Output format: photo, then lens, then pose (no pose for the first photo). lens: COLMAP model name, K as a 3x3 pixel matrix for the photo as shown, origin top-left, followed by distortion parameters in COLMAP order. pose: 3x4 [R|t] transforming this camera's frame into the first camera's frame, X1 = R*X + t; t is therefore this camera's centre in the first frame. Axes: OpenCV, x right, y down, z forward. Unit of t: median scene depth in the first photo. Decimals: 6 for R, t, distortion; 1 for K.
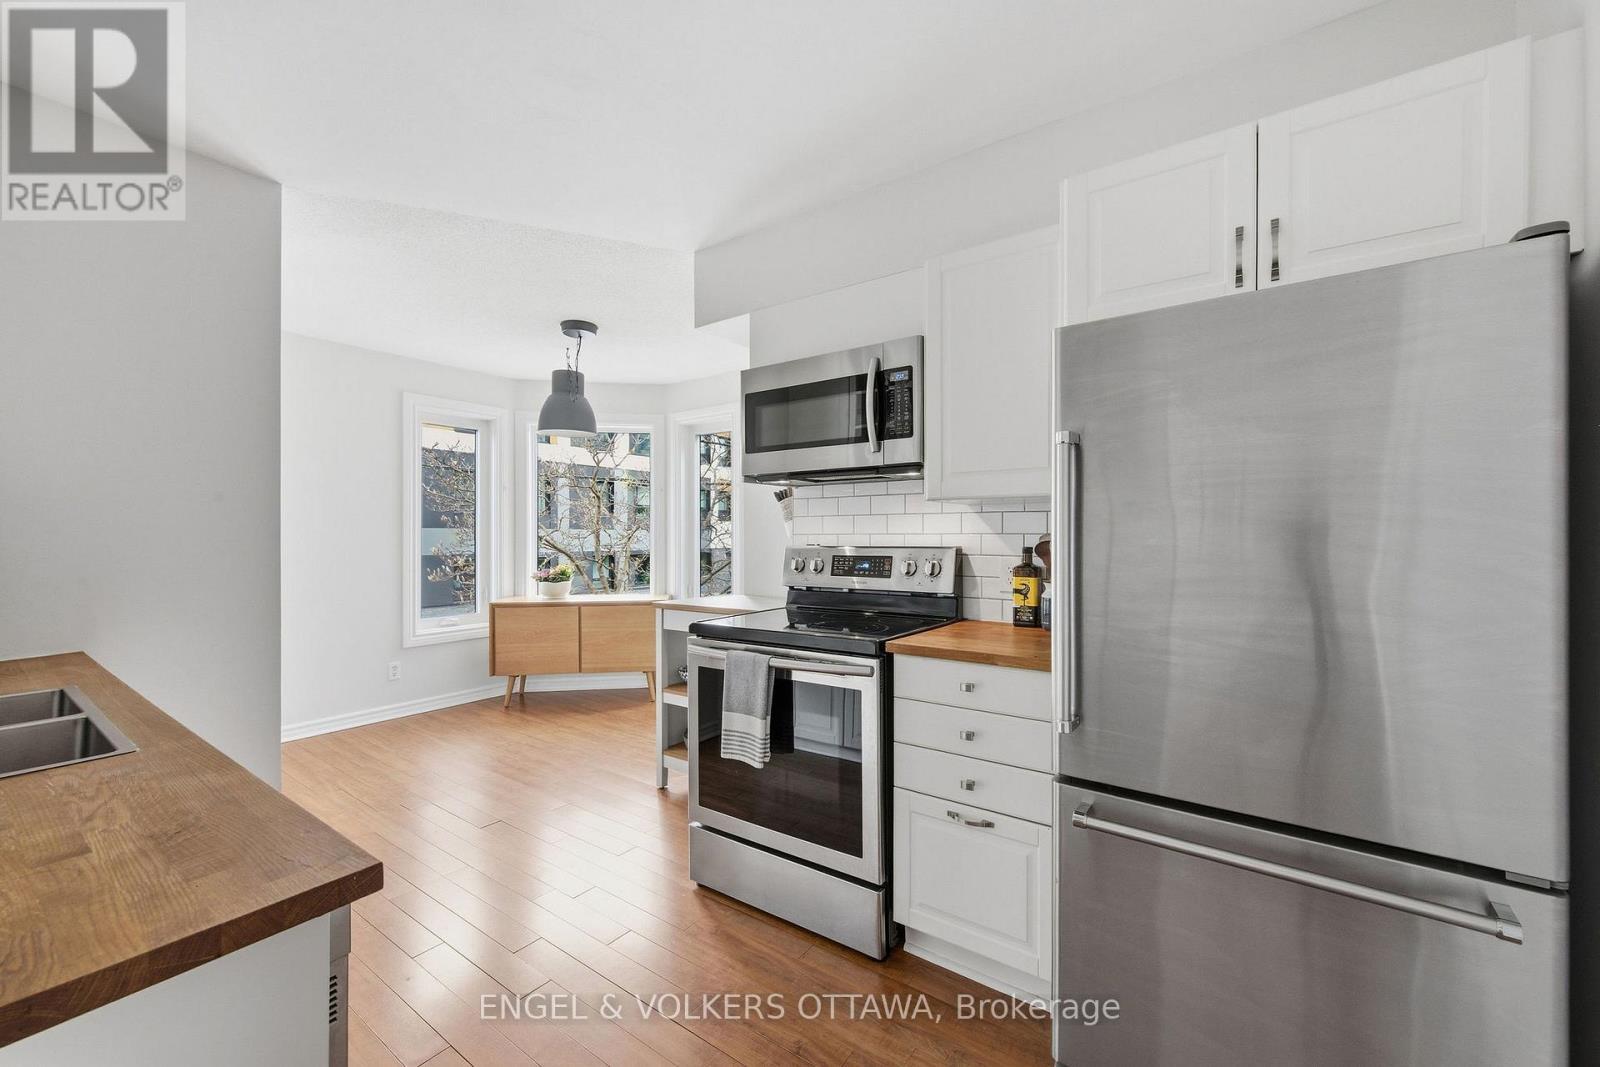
lens RADIAL K [[629.2, 0, 804.5], [0, 629.2, 536.7], [0, 0, 1]] dist [0.001071, 0.000059]
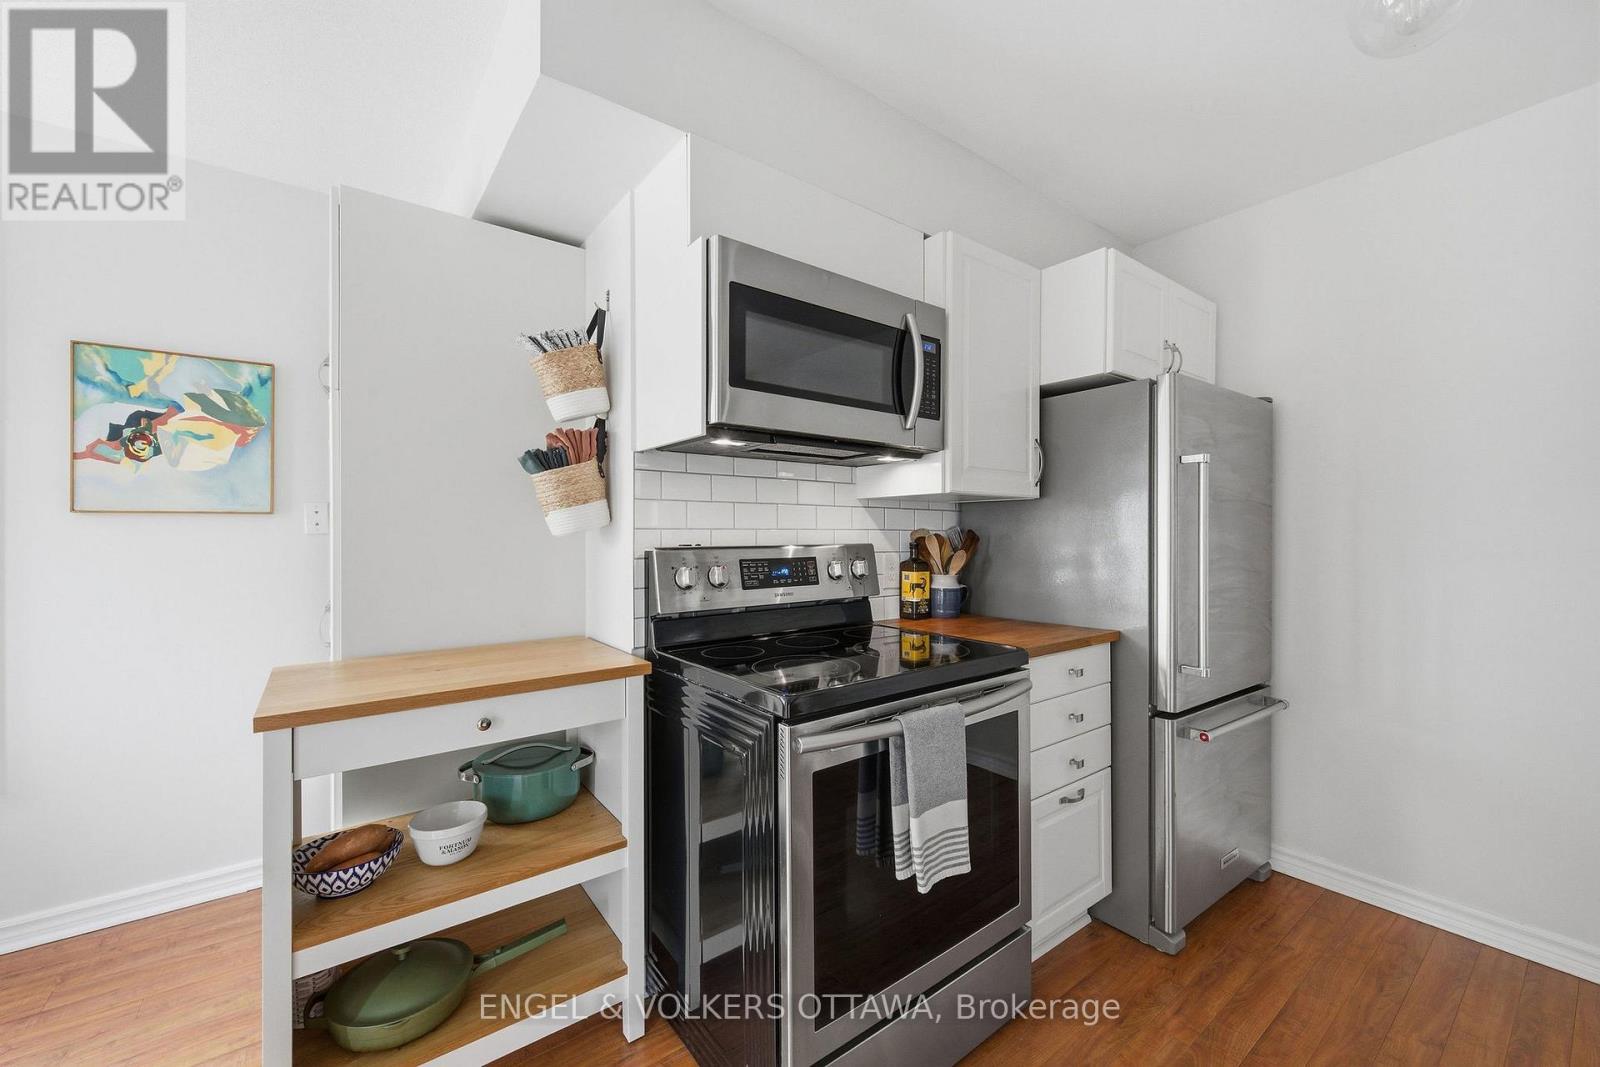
lens RADIAL K [[629.2, 0, 804.5], [0, 629.2, 536.7], [0, 0, 1]] dist [0.001071, 0.000059]
pose [[0.302127, -0.008157, 0.953233, -0.619365], [-0.001153, 0.999960, 0.008922, -0.001700], [-0.953267, -0.003795, 0.302105, 0.769238]]
